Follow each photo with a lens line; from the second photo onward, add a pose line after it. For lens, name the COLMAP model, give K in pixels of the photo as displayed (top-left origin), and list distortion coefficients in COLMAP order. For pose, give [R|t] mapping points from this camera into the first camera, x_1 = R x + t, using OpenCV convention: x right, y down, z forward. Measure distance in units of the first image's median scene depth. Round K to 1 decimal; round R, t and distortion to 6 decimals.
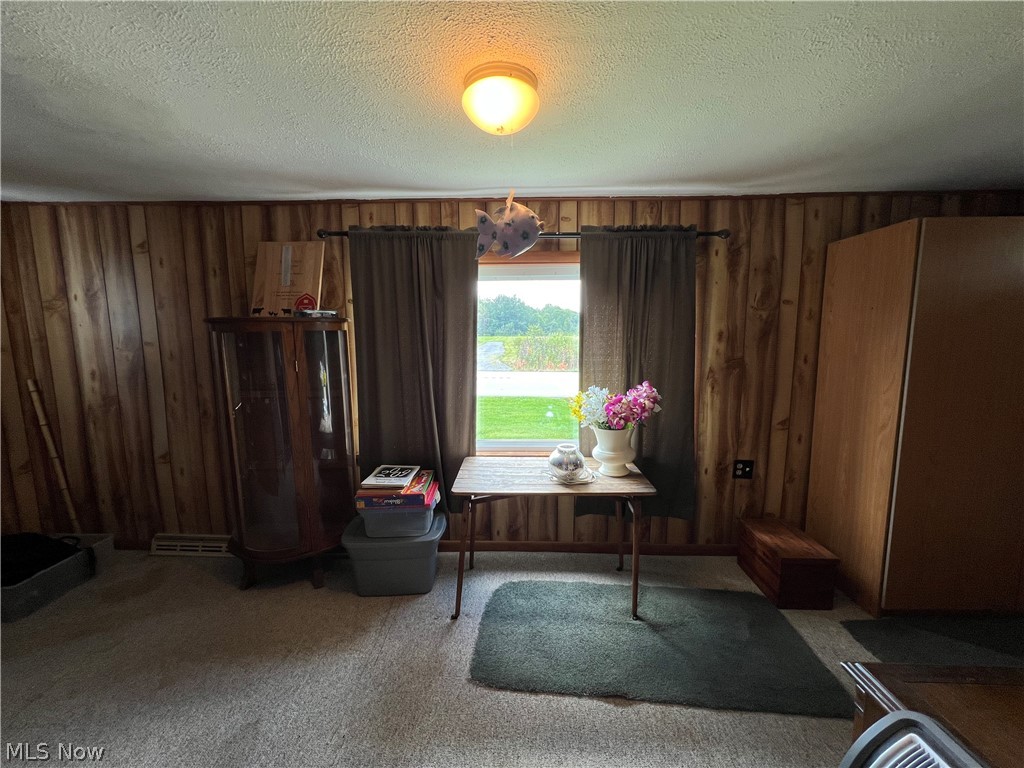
lens RADIAL K [[413.6, 0, 512.9], [0, 413.6, 382.7], [0, 0, 1]] dist [0.004579, 0.000718]
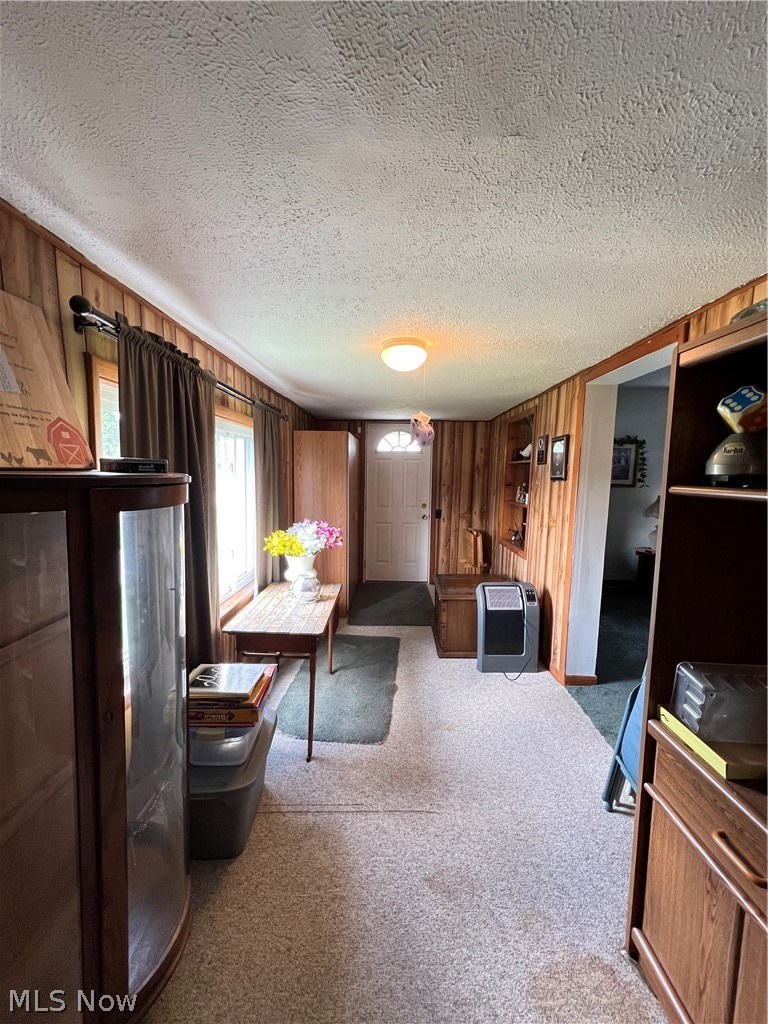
lens RADIAL K [[413.6, 0, 387.5], [0, 413.6, 511.5], [0, 0, 1]] dist [0.004579, 0.000718]
pose [[-0.025284, -0.089834, 0.995636, -1.196249], [0.106891, 0.990002, 0.092040, -0.137965], [-0.993949, 0.108752, -0.015429, 0.787445]]
